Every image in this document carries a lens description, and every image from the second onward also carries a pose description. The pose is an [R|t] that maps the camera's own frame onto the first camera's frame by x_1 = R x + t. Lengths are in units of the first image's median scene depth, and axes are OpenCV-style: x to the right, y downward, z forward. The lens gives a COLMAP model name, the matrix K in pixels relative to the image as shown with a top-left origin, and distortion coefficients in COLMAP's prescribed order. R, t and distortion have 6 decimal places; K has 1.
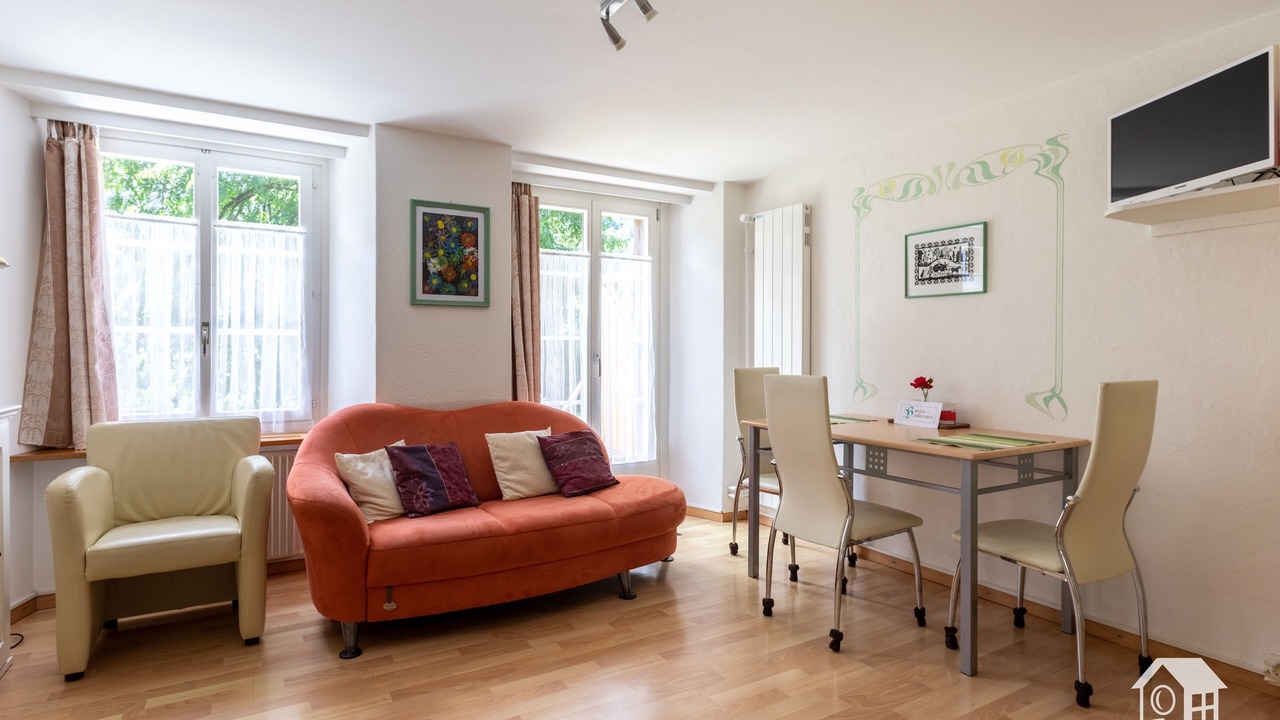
lens RADIAL K [[652.6, 0, 641.6], [0, 652.6, 354.4], [0, 0, 1]] dist [0.000768, 0.000164]
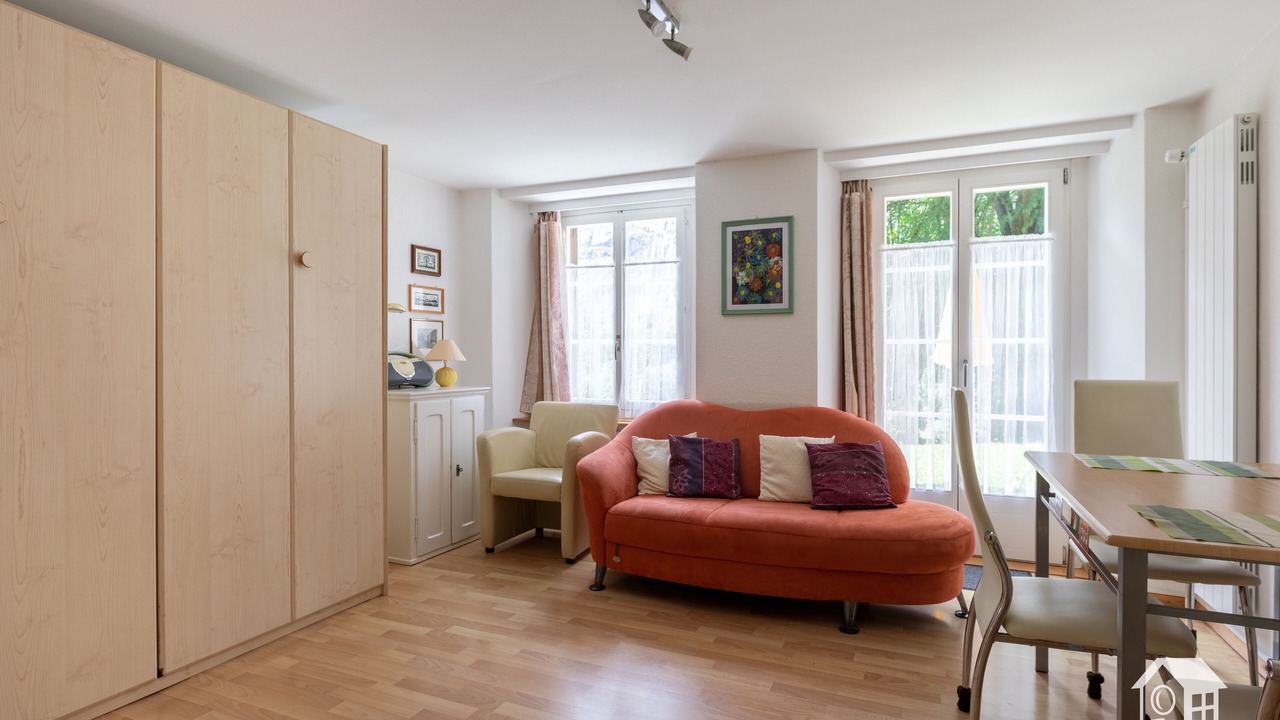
lens RADIAL K [[653.6, 0, 640.0], [0, 653.6, 360.0], [0, 0, 1]] dist [-0.000900, -0.000271]
pose [[0.591335, 0.004128, -0.806415, 0.476647], [-0.005995, 0.999982, 0.000723, 0.001843], [0.806404, 0.004407, 0.591349, 0.214976]]
